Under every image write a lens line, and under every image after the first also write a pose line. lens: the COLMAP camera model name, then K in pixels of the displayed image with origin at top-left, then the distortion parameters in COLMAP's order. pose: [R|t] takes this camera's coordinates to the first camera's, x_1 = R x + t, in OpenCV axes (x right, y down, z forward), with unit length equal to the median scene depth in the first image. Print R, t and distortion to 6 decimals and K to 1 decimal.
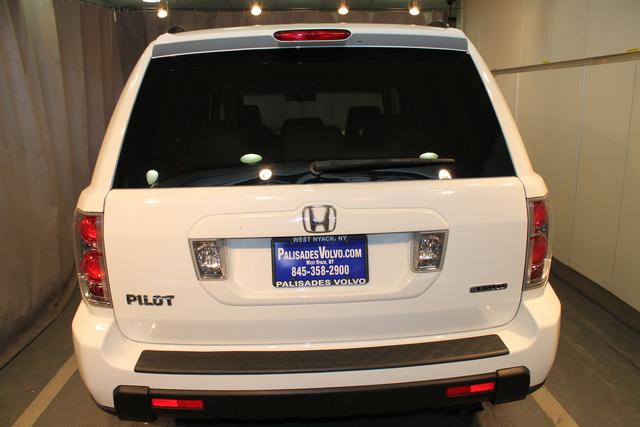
lens RADIAL K [[543.5, 0, 321.0], [0, 543.5, 216.0], [0, 0, 1]] dist [-0.127364, 0.019495]
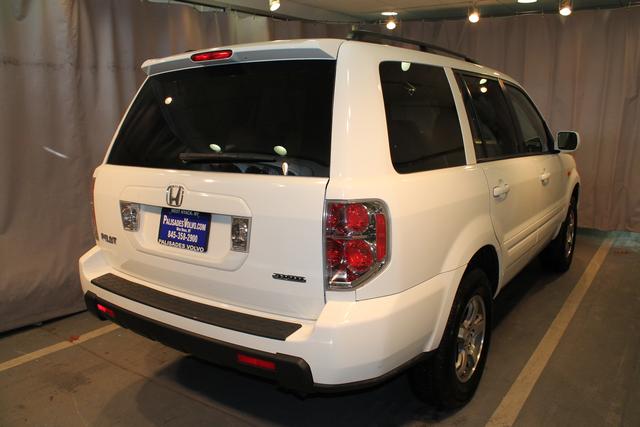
lens RADIAL K [[543.5, 0, 321.6], [0, 543.5, 211.8], [0, 0, 1]] dist [-0.127364, 0.019495]
pose [[0.792655, 0.124528, -0.596818, 1.032827], [-0.133740, 0.990590, 0.029064, -0.040518], [0.594821, 0.056781, 0.801850, 0.154038]]
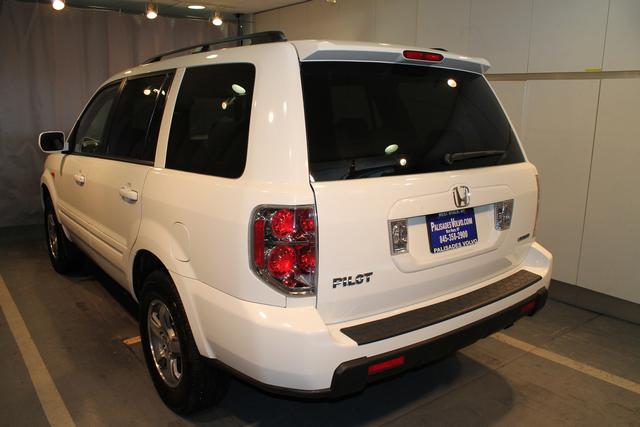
lens RADIAL K [[543.5, 0, 320.8], [0, 543.5, 212.8], [0, 0, 1]] dist [-0.127364, 0.019495]
pose [[0.821122, -0.081926, 0.564842, -0.998896], [0.093134, 0.995613, 0.009015, 0.001300], [-0.563103, 0.045204, 0.825150, 0.100924]]
